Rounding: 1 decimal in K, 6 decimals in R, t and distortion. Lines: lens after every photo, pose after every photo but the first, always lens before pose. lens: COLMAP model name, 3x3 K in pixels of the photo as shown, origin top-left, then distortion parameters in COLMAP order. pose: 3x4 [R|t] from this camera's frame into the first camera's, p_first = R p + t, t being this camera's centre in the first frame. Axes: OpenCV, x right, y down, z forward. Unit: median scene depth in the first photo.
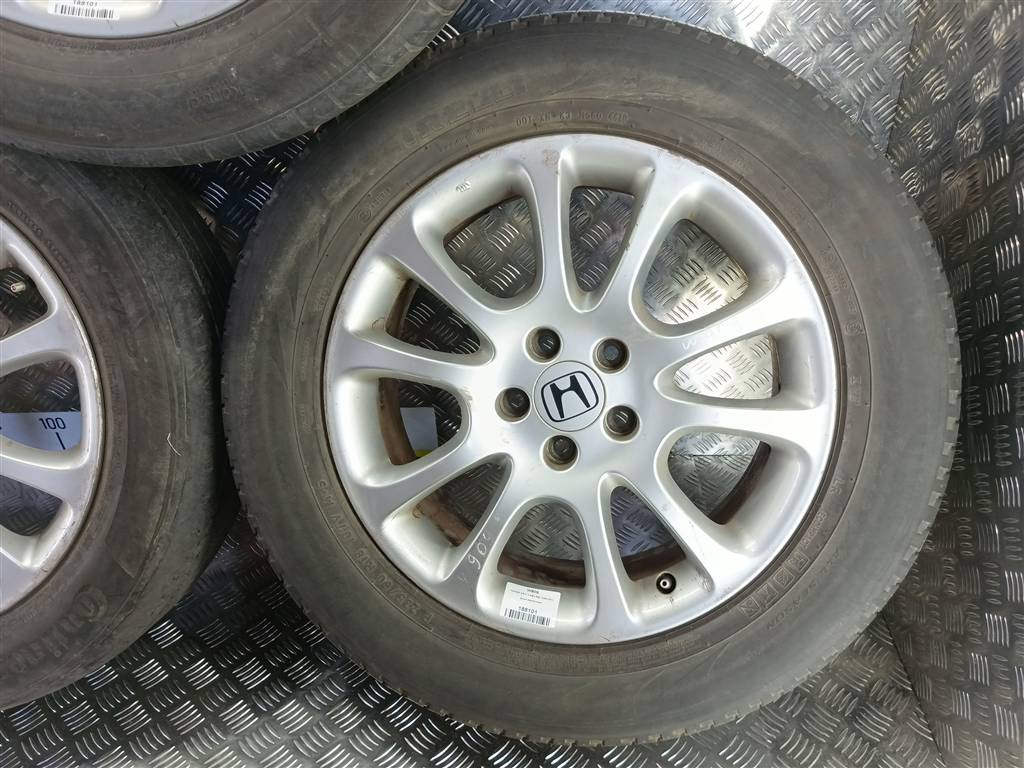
lens RADIAL K [[816.8, 0, 516.9], [0, 816.8, 393.2], [0, 0, 1]] dist [0.105102, -0.200219]
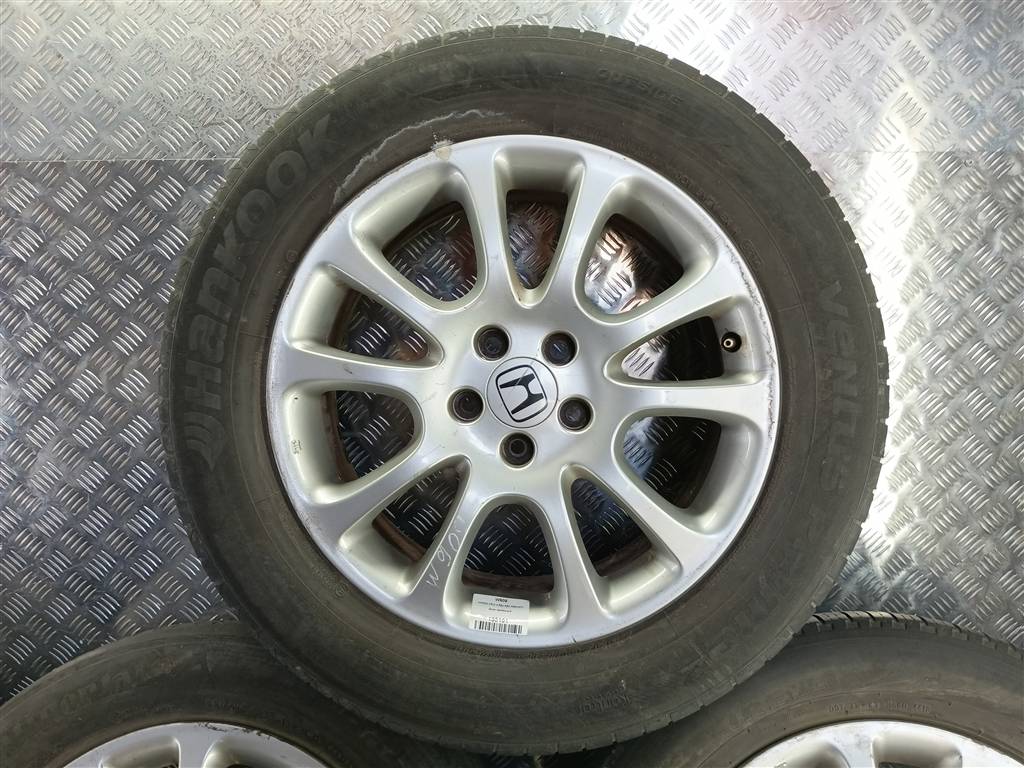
lens RADIAL K [[838.3, 0, 522.3], [0, 838.3, 379.8], [0, 0, 1]] dist [0.043948, -0.108320]
pose [[0.999793, 0.018203, -0.009120, -0.411360], [-0.020346, 0.877067, -0.479937, -0.160919], [-0.000738, 0.480023, 0.877256, -0.221501]]
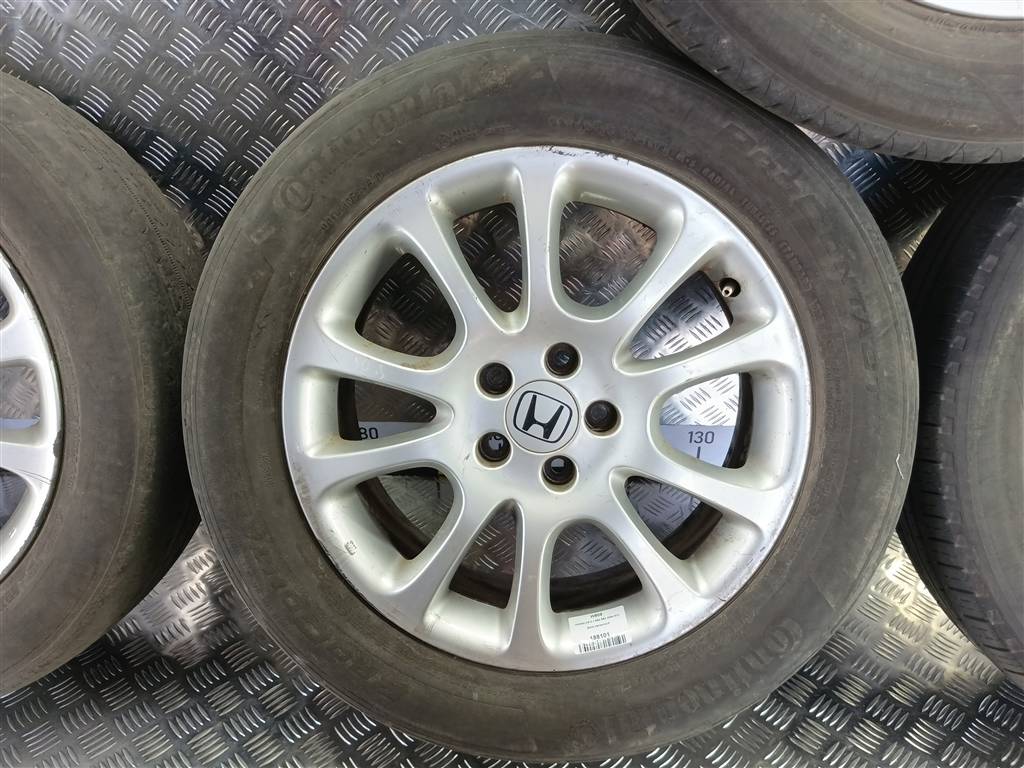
lens RADIAL K [[816.8, 0, 516.9], [0, 816.8, 393.2], [0, 0, 1]] dist [0.105102, -0.200219]
pose [[0.999420, 0.024171, -0.023995, -0.856772], [-0.024553, 0.999575, -0.015730, 0.005964], [0.023605, 0.016310, 0.999588, 0.079664]]
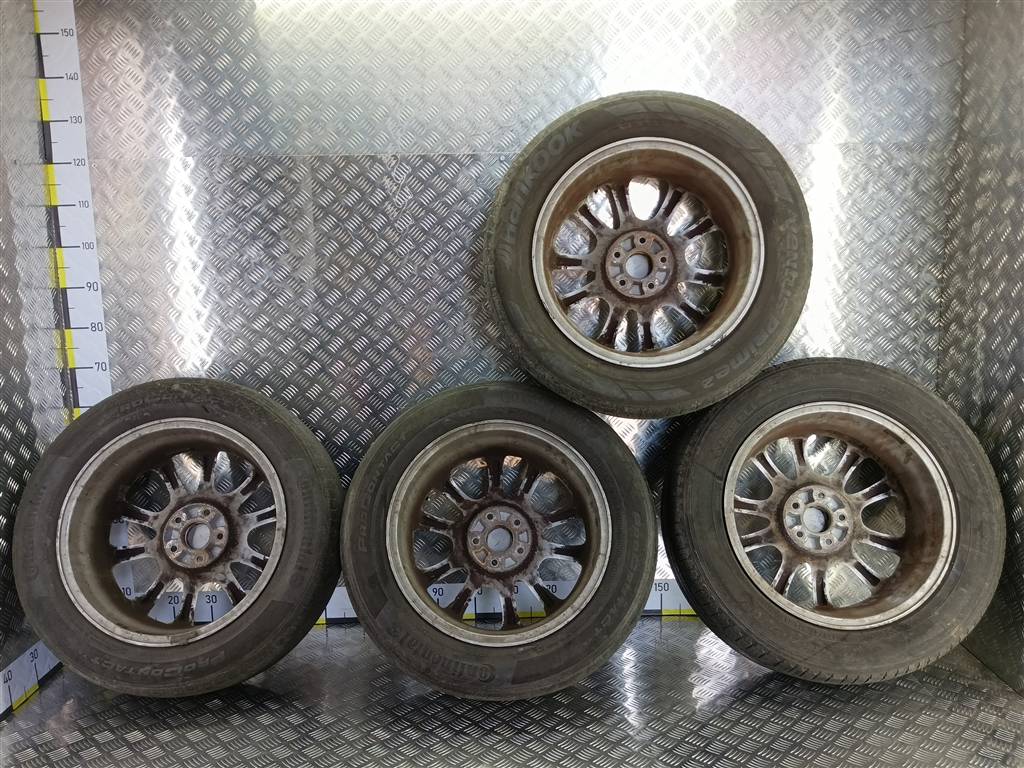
lens RADIAL K [[821.4, 0, 512.3], [0, 821.4, 389.0], [0, 0, 1]] dist [0.106298, -0.217251]
pose [[0.999883, -0.000462, 0.015274, -0.839278], [0.007429, 0.888153, -0.459488, 0.743390], [-0.013354, 0.459548, 0.888053, -1.174551]]
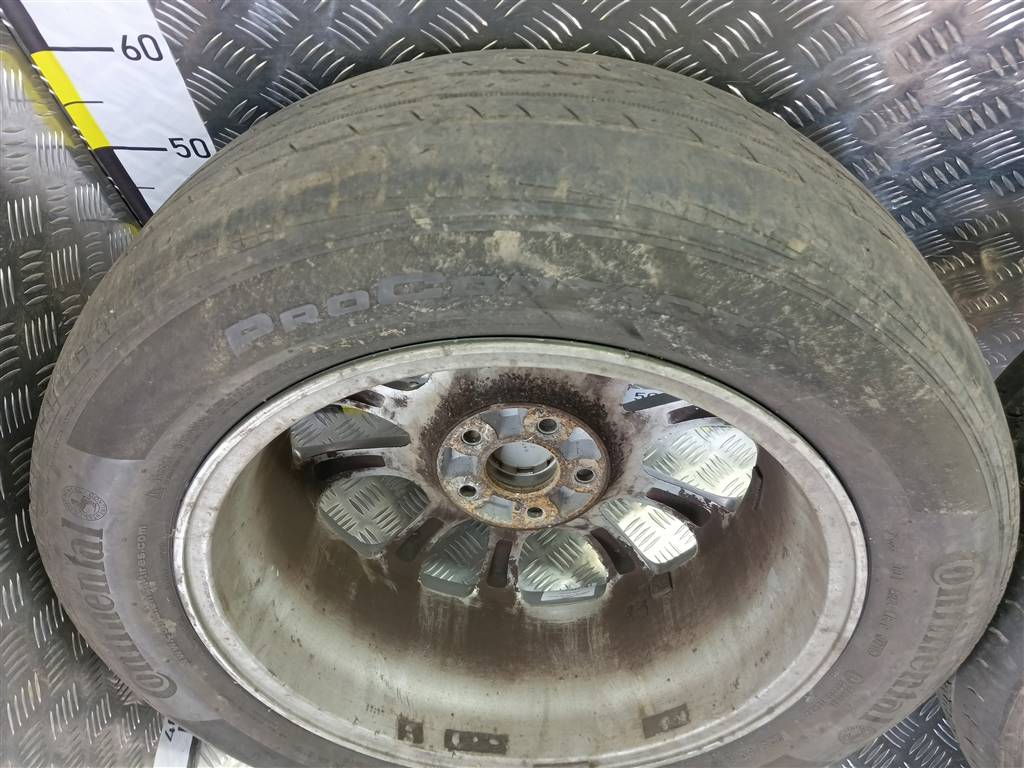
lens RADIAL K [[821.4, 0, 512.3], [0, 821.4, 389.0], [0, 0, 1]] dist [0.106298, -0.217251]
pose [[0.998617, 0.052370, -0.004640, -1.768025], [-0.044477, 0.888564, 0.456591, -0.535357], [0.028034, -0.455754, 0.889664, 0.476613]]
